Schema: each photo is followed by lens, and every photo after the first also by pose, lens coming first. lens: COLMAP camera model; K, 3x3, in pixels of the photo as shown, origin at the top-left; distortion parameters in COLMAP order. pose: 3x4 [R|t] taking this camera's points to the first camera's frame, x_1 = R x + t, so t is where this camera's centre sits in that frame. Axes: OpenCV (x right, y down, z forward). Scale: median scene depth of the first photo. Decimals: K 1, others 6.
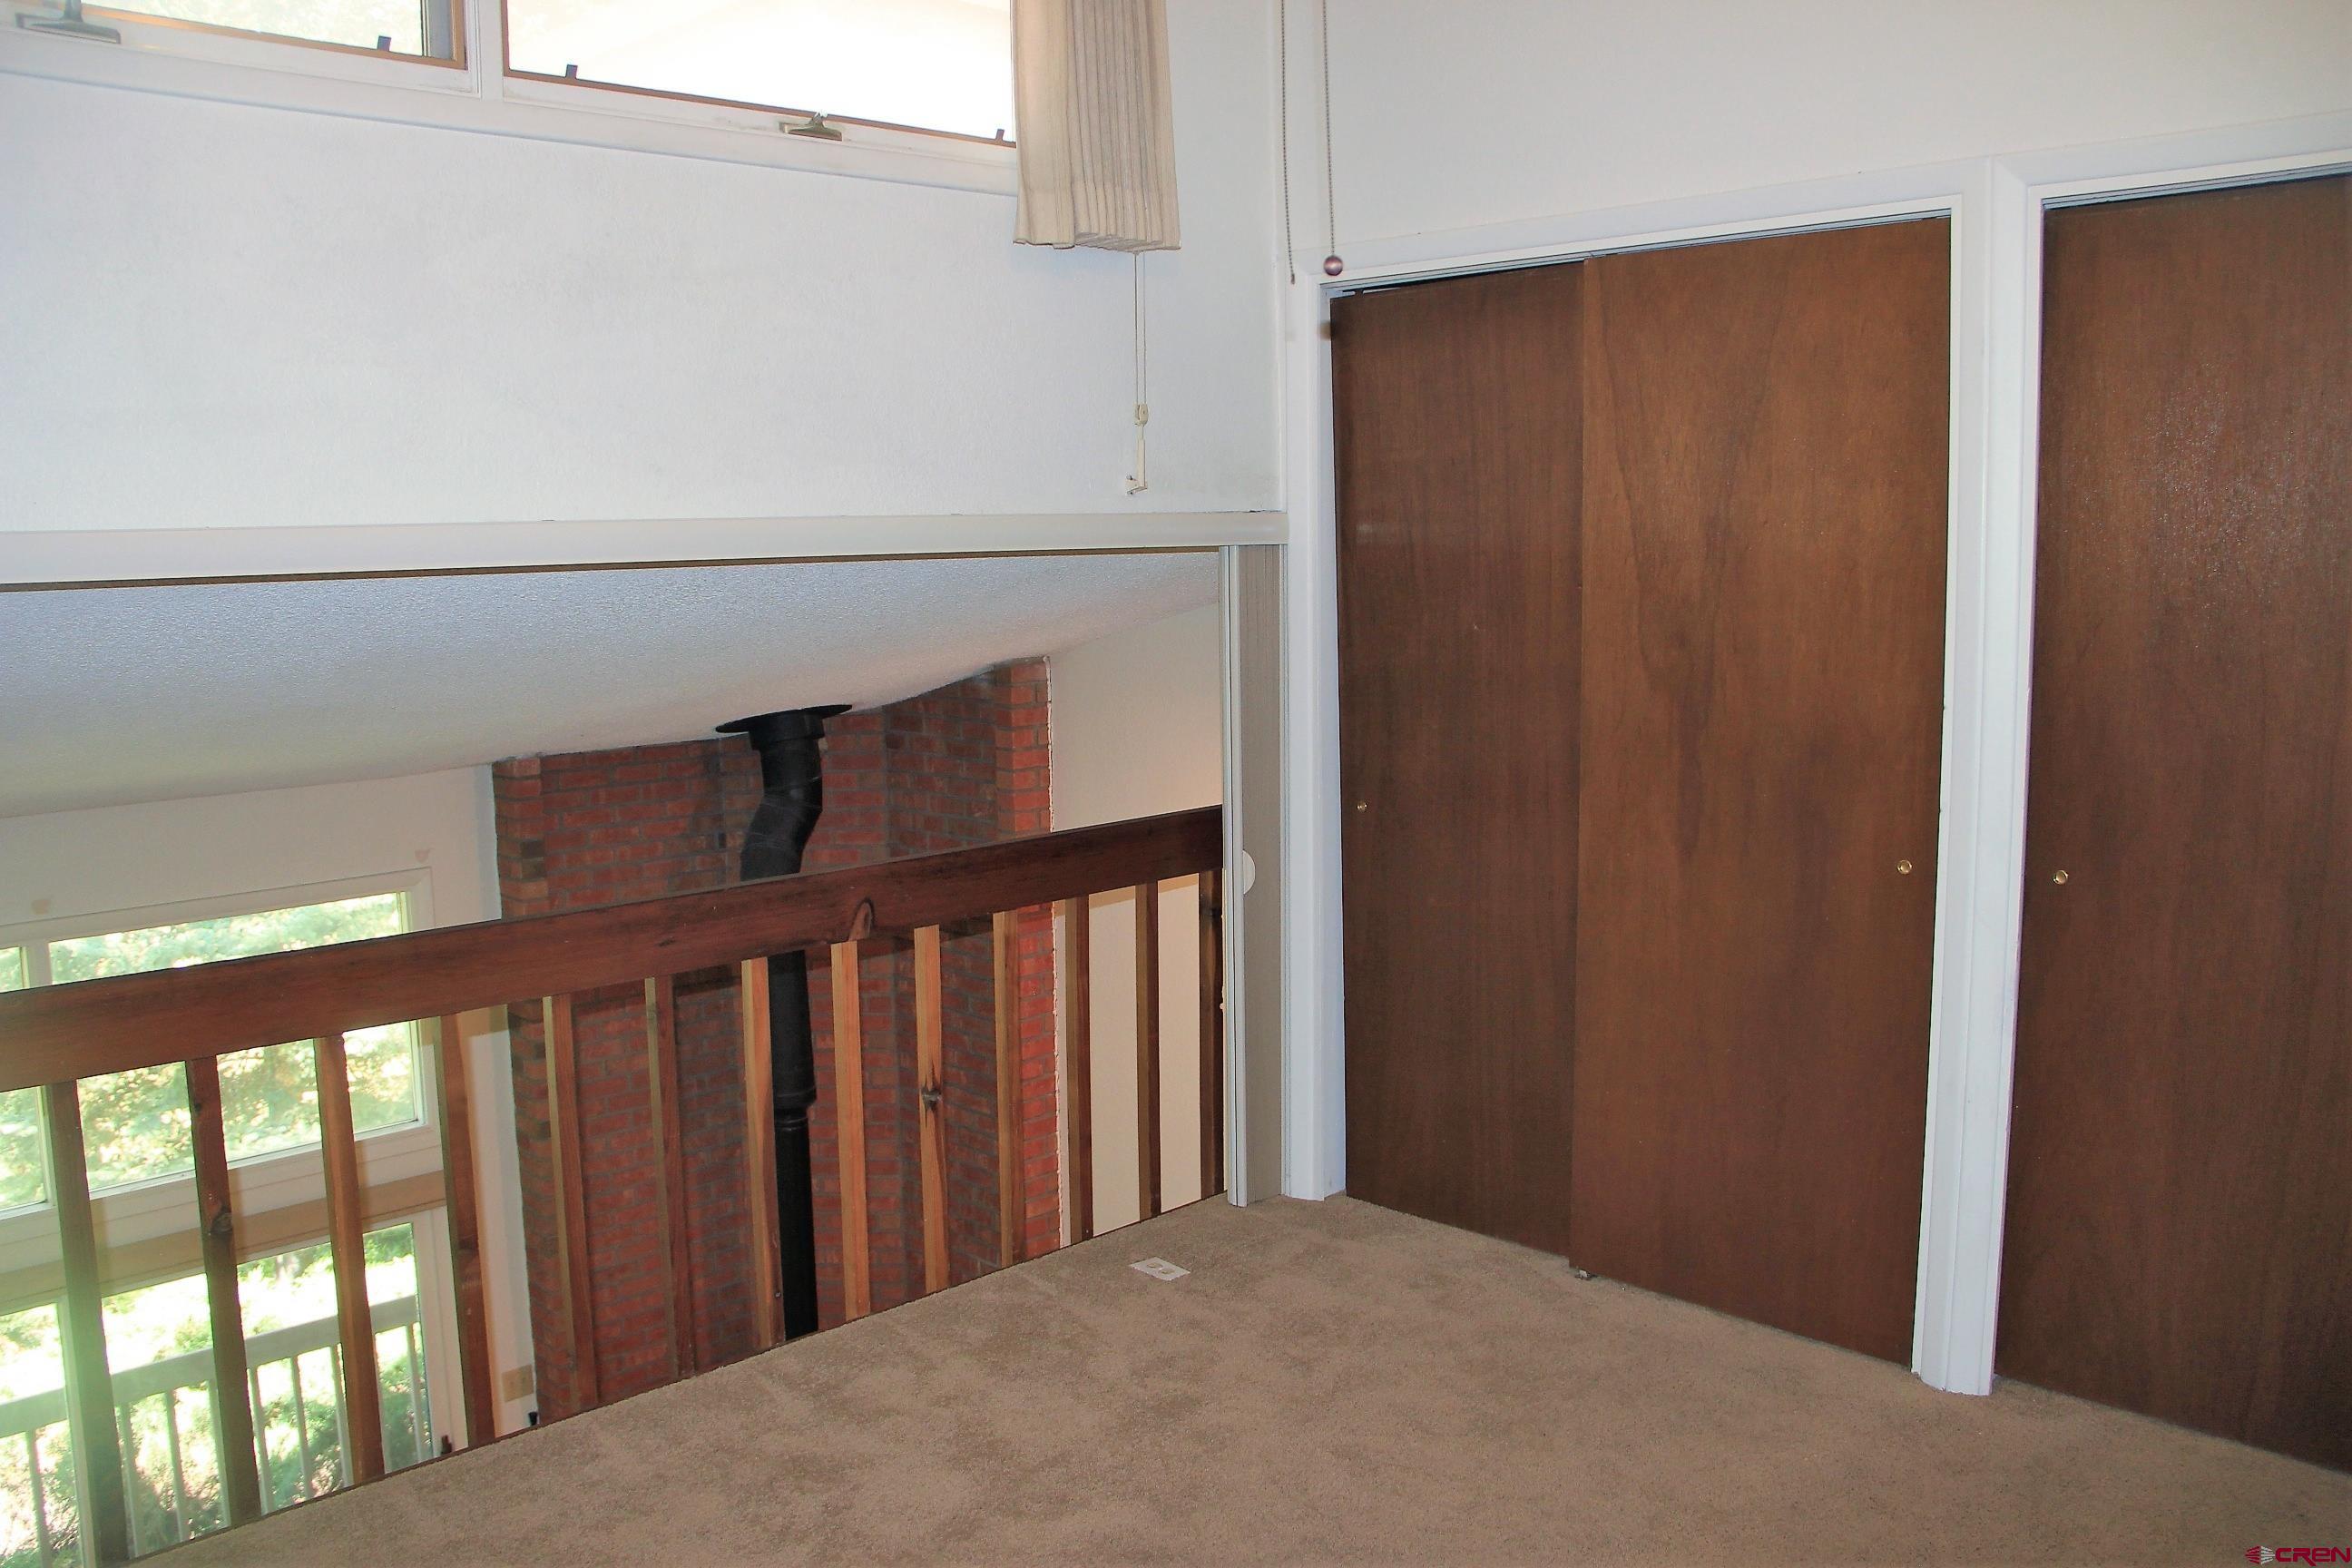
lens RADIAL K [[1981.4, 0, 1177.8], [0, 1981.4, 778.9], [0, 0, 1]] dist [-0.147711, 0.062496]
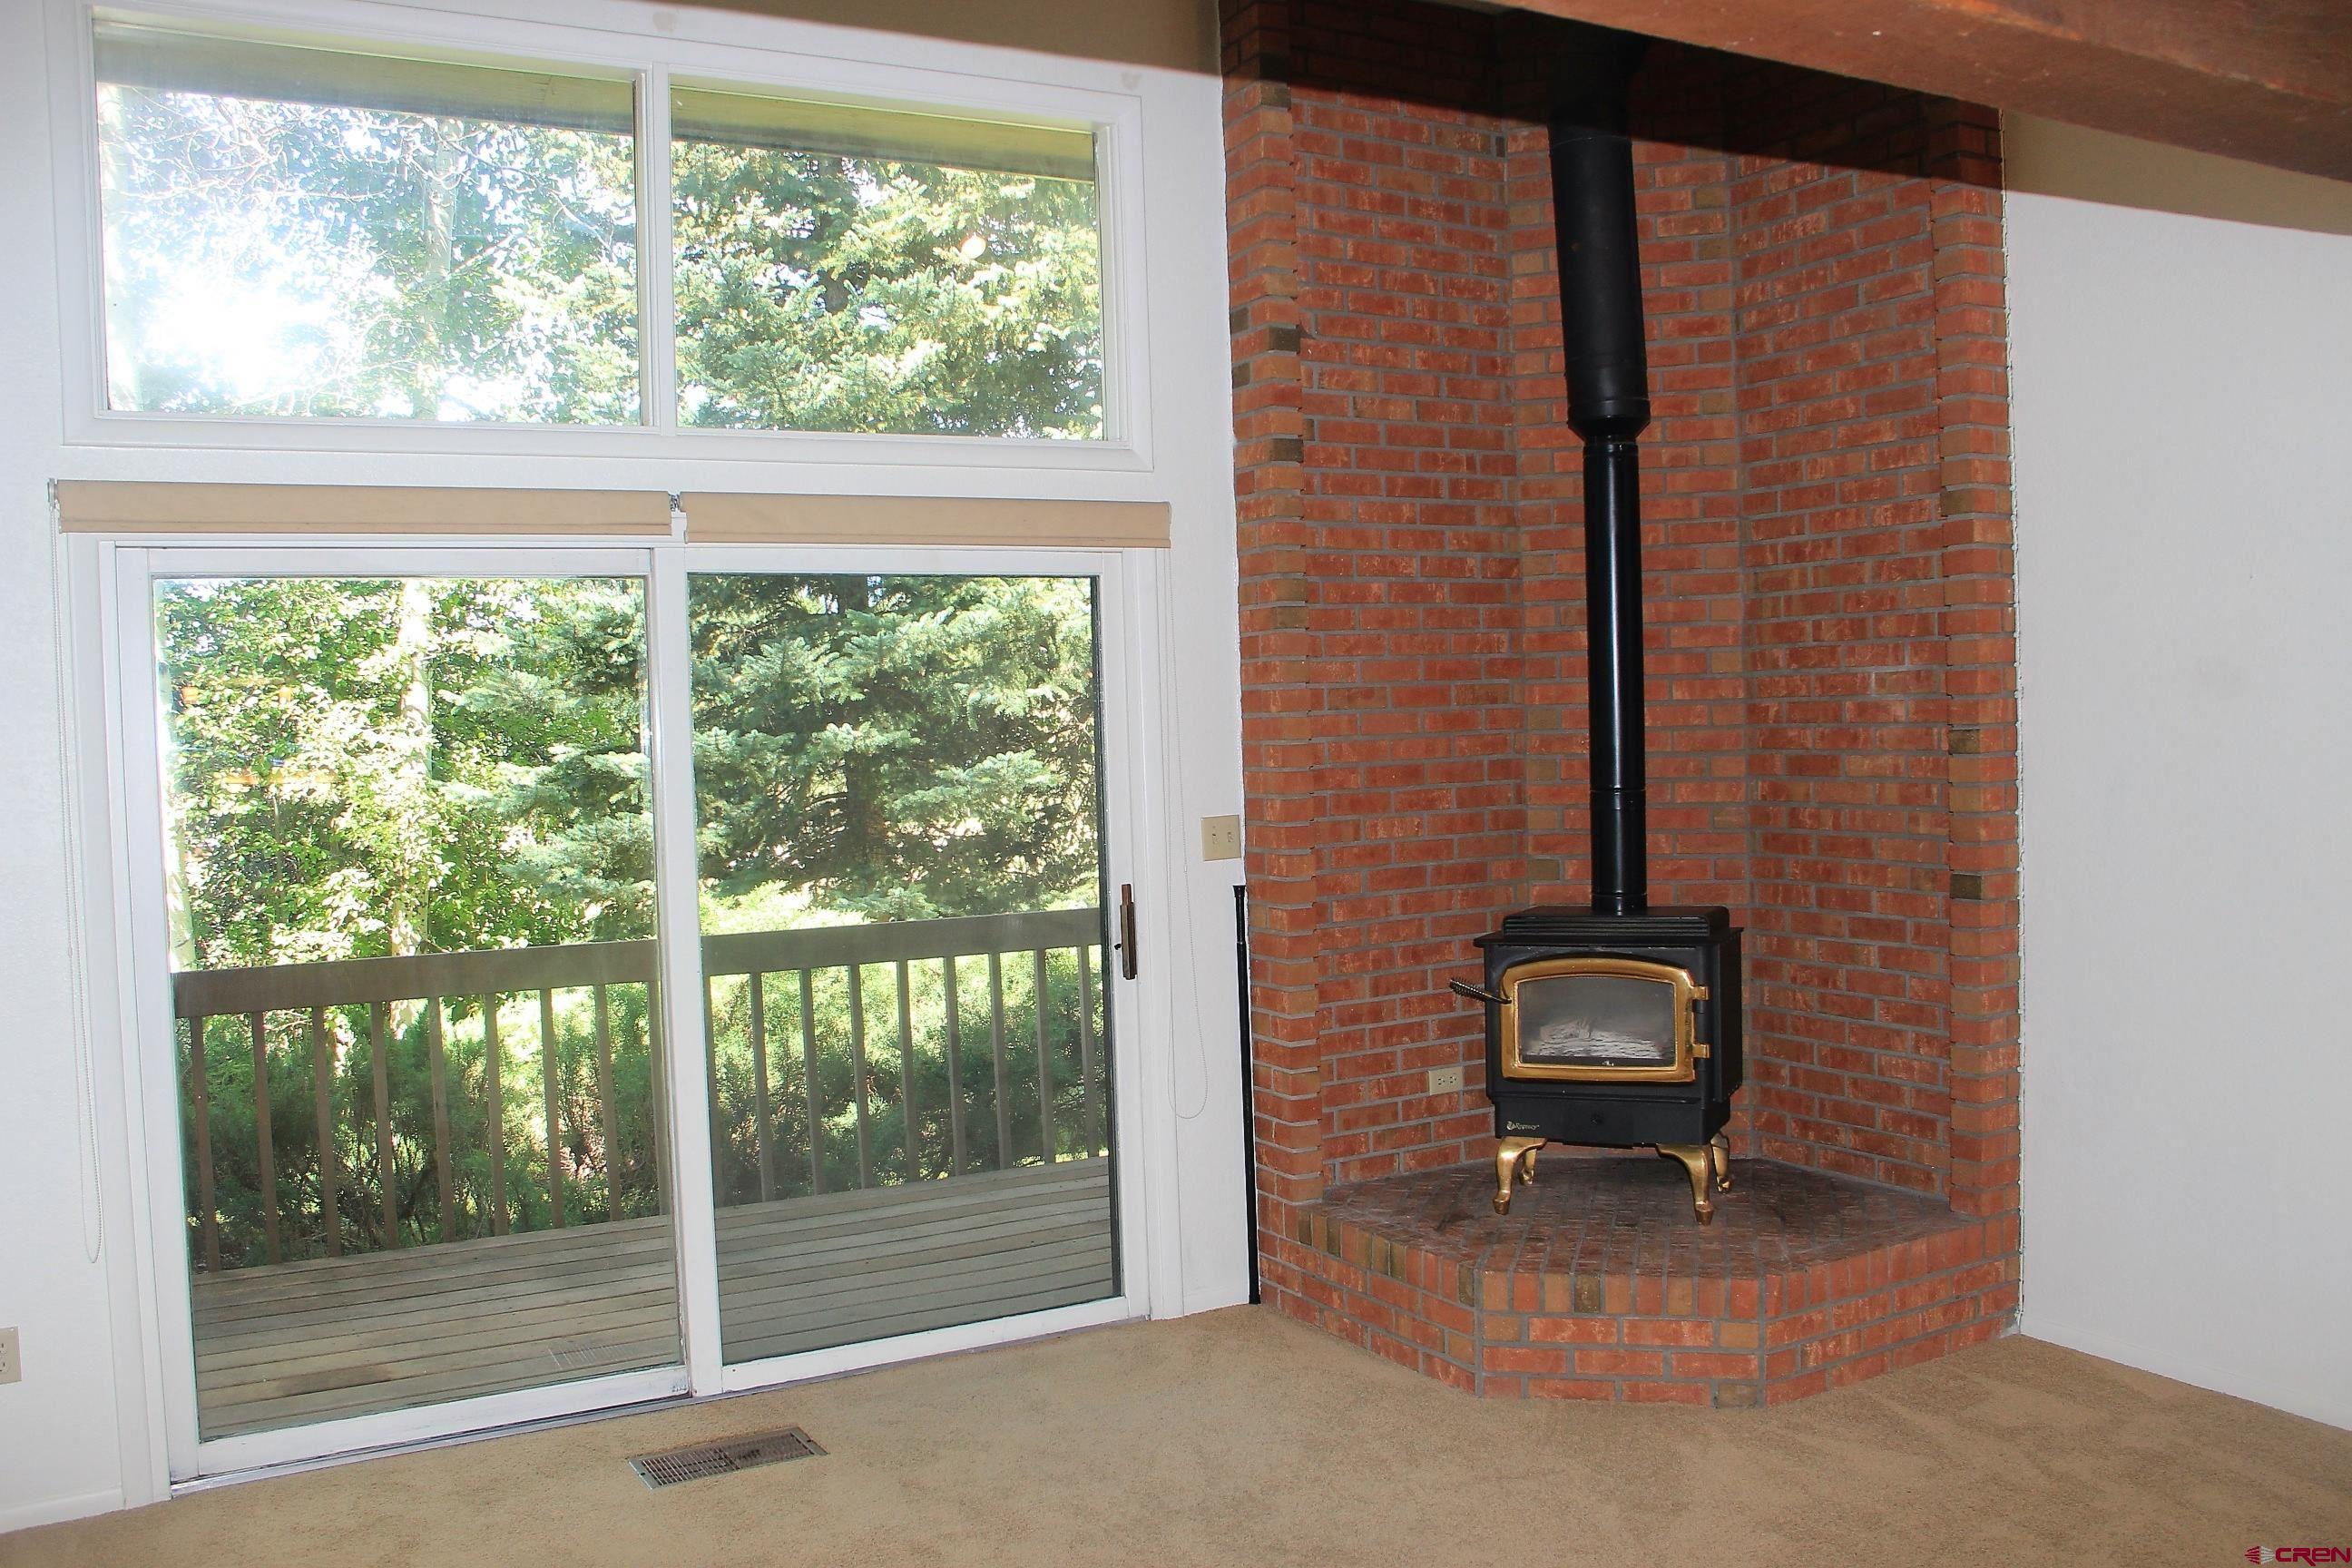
lens RADIAL K [[1981.4, 0, 1173.2], [0, 1981.4, 782.1], [0, 0, 1]] dist [-0.147711, 0.062496]
pose [[0.960895, -0.005700, -0.276853, -0.148670], [-0.015878, 0.997009, -0.075637, 0.339410], [0.276456, 0.077075, 0.957931, 0.268805]]
